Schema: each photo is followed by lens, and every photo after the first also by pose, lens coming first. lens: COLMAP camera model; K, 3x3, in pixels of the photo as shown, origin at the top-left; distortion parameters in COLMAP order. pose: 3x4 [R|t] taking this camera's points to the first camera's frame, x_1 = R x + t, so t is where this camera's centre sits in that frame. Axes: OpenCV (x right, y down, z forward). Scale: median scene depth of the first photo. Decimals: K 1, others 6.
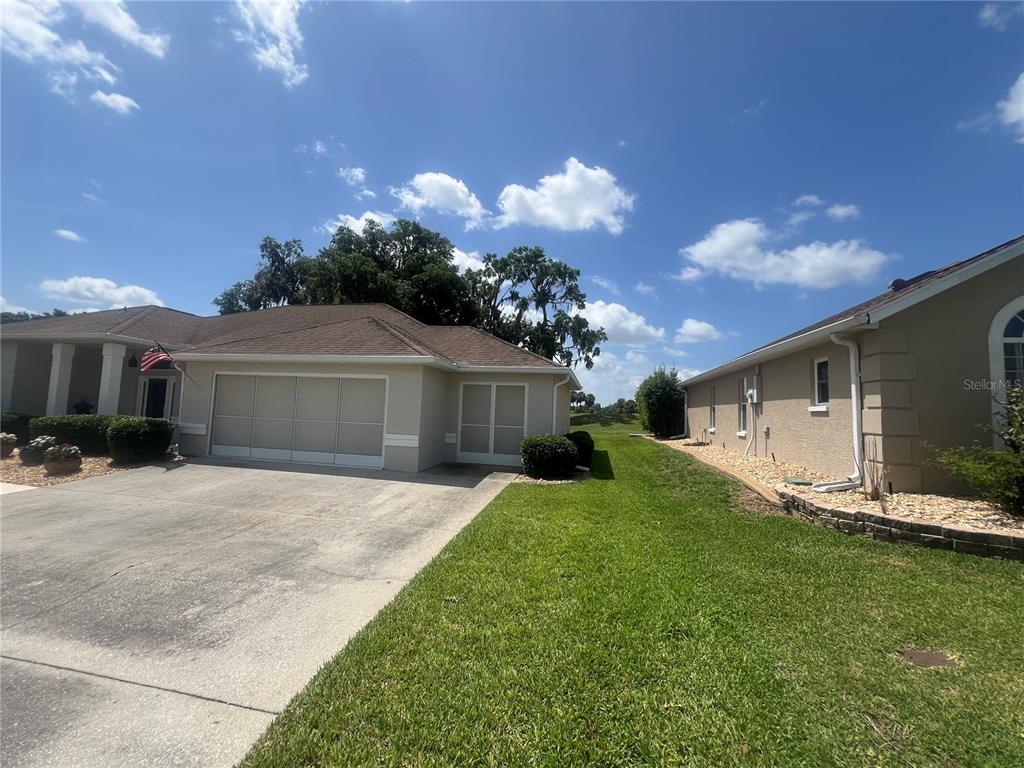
lens RADIAL K [[412.2, 0, 508.6], [0, 412.2, 371.1], [0, 0, 1]] dist [-0.009010, 0.000724]
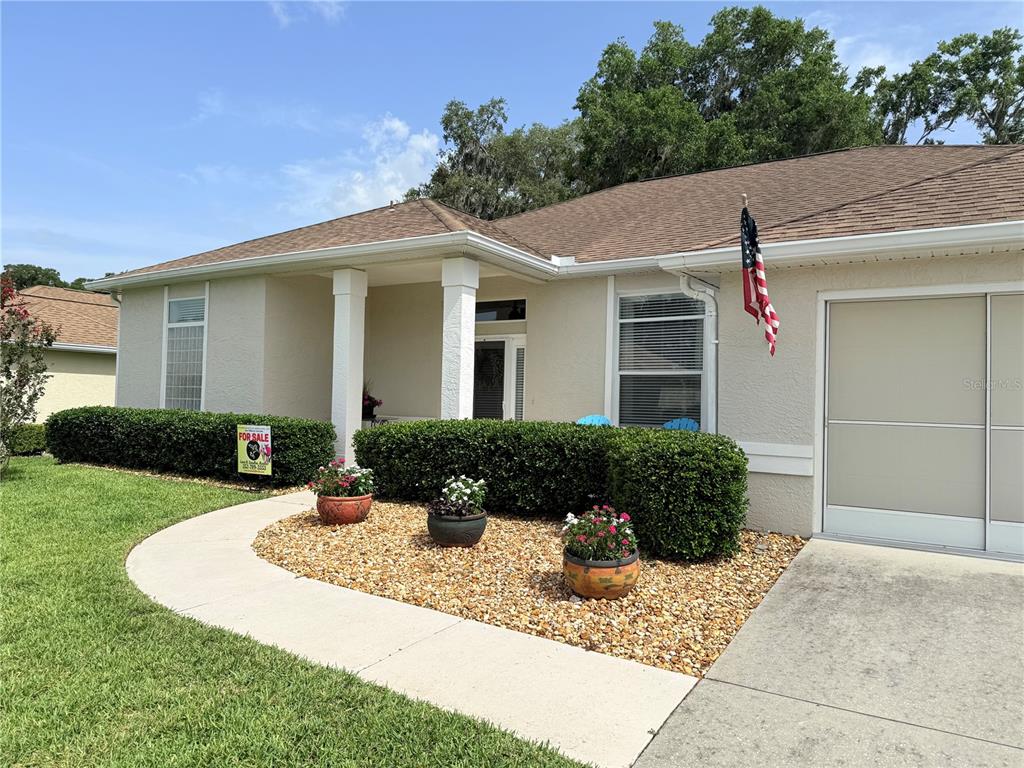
lens RADIAL K [[718.5, 0, 518.7], [0, 718.5, 382.2], [0, 0, 1]] dist [-0.000907, 0.002059]
pose [[0.938417, -0.027369, -0.344418, -0.164665], [0.049889, 0.997144, 0.056694, 0.006153], [0.341883, -0.070385, 0.937103, 0.075081]]
